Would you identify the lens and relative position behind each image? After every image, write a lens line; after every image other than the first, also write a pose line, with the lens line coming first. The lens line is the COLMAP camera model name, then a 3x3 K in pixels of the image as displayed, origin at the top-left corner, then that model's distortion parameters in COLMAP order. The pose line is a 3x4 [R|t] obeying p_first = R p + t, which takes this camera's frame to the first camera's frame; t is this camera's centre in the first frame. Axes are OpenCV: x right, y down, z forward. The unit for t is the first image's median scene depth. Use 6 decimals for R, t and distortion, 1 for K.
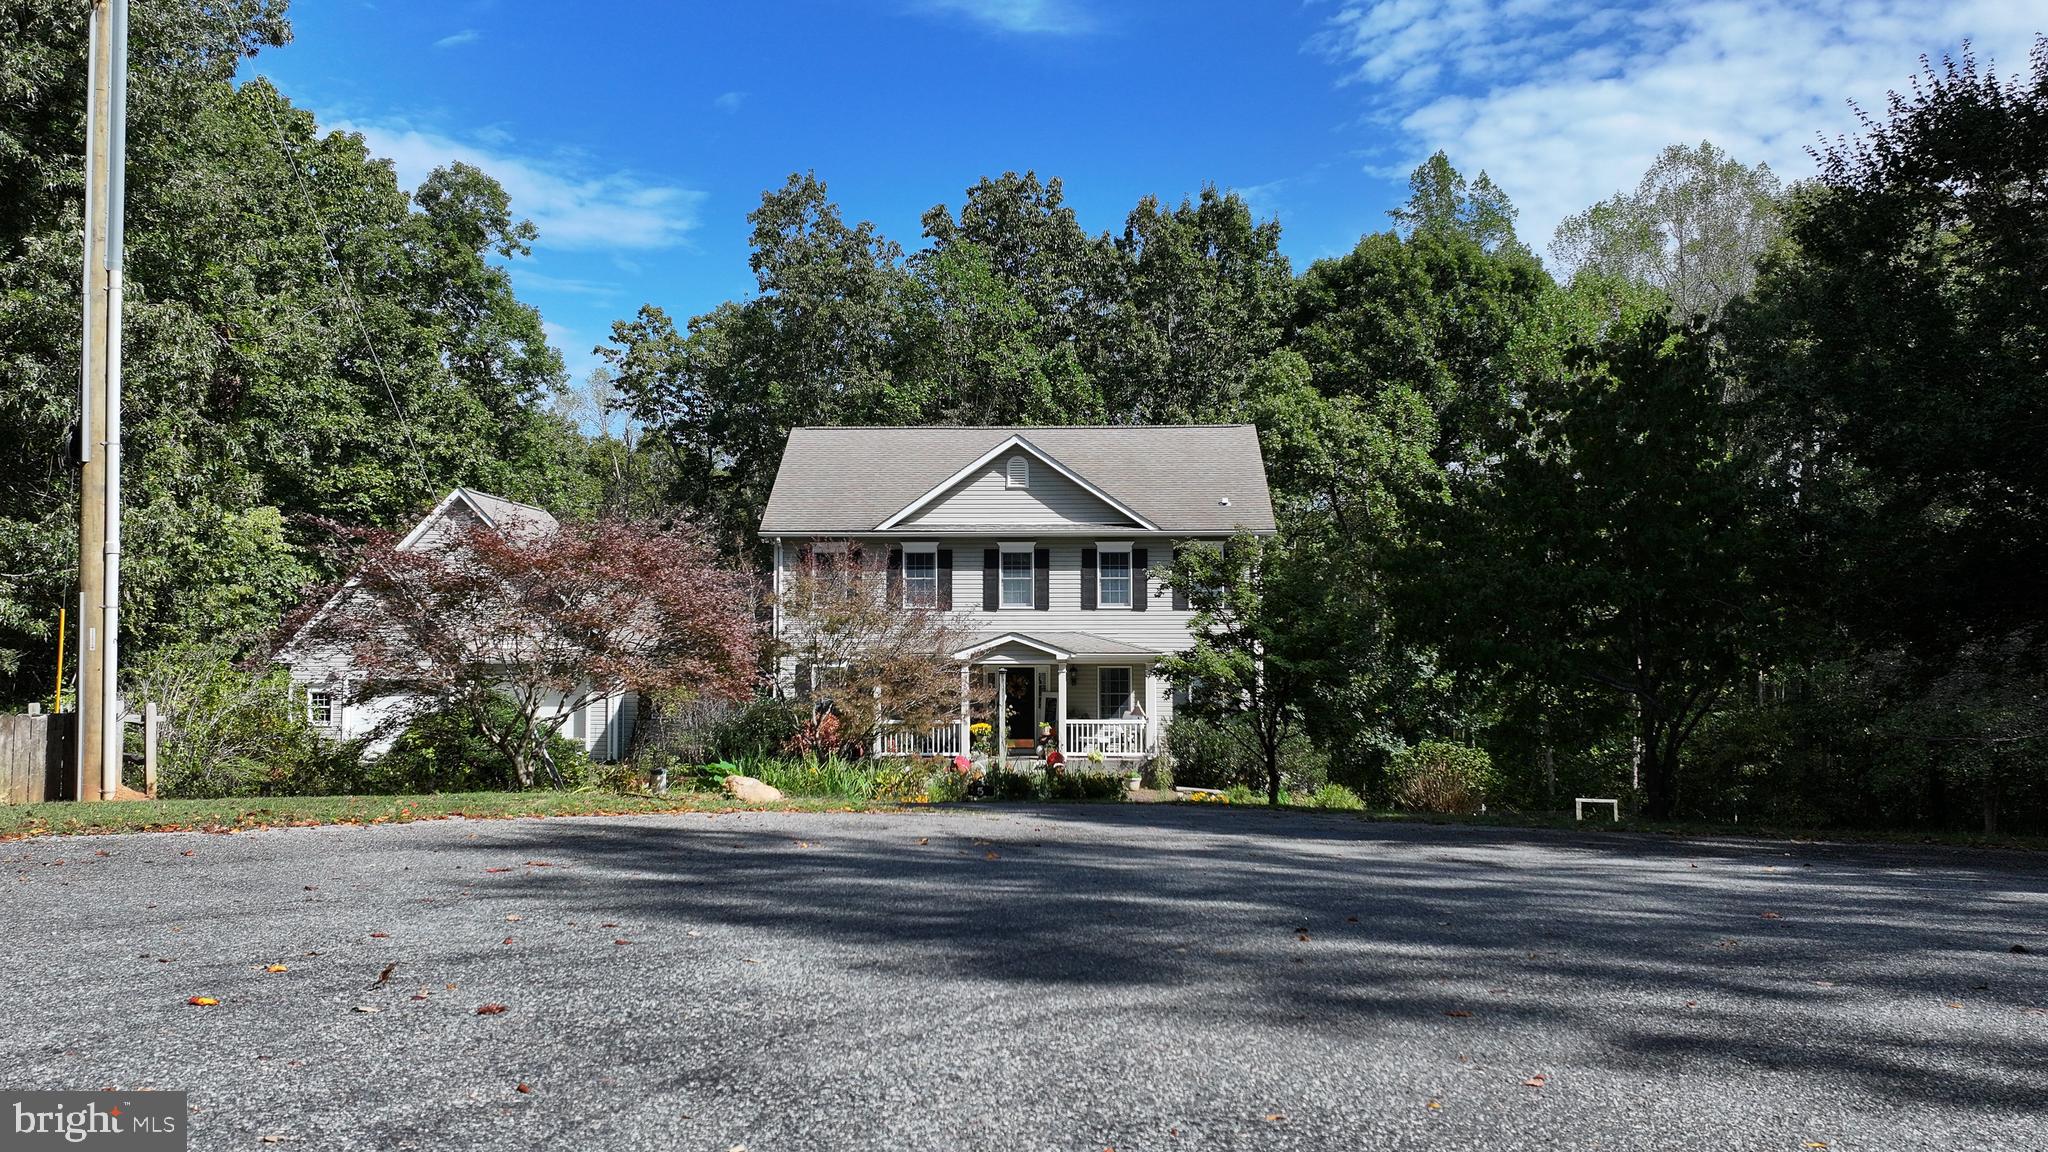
lens RADIAL K [[1677.6, 0, 1026.2], [0, 1677.6, 586.5], [0, 0, 1]] dist [0.012923, -0.013013]
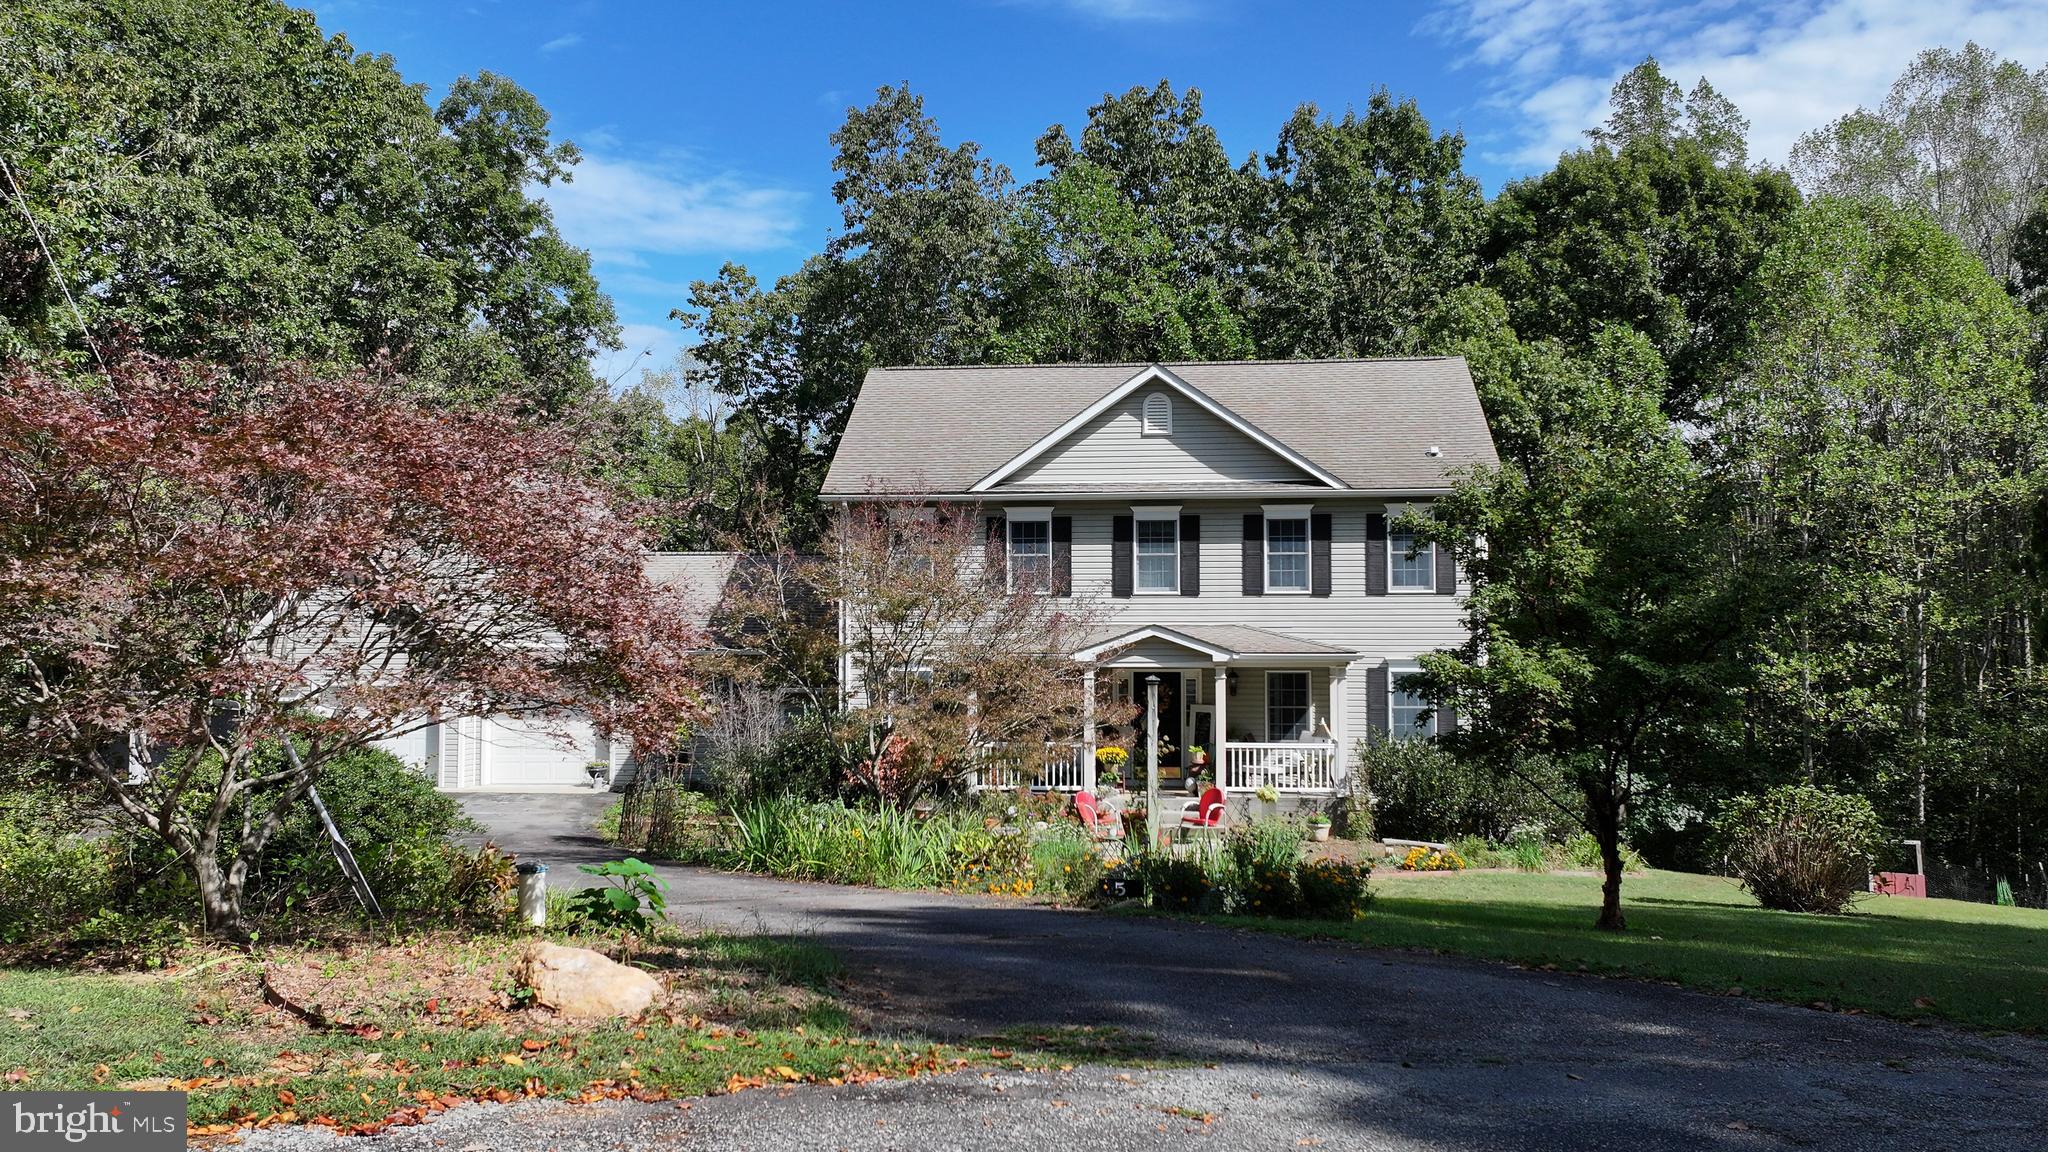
lens RADIAL K [[1677.6, 0, 1026.2], [0, 1677.6, 586.5], [0, 0, 1]] dist [0.012923, -0.013013]
pose [[0.997444, -0.002771, -0.071400, -0.007289], [0.002722, 0.999996, -0.000782, 0.007162], [0.071402, 0.000586, 0.997447, 0.169609]]
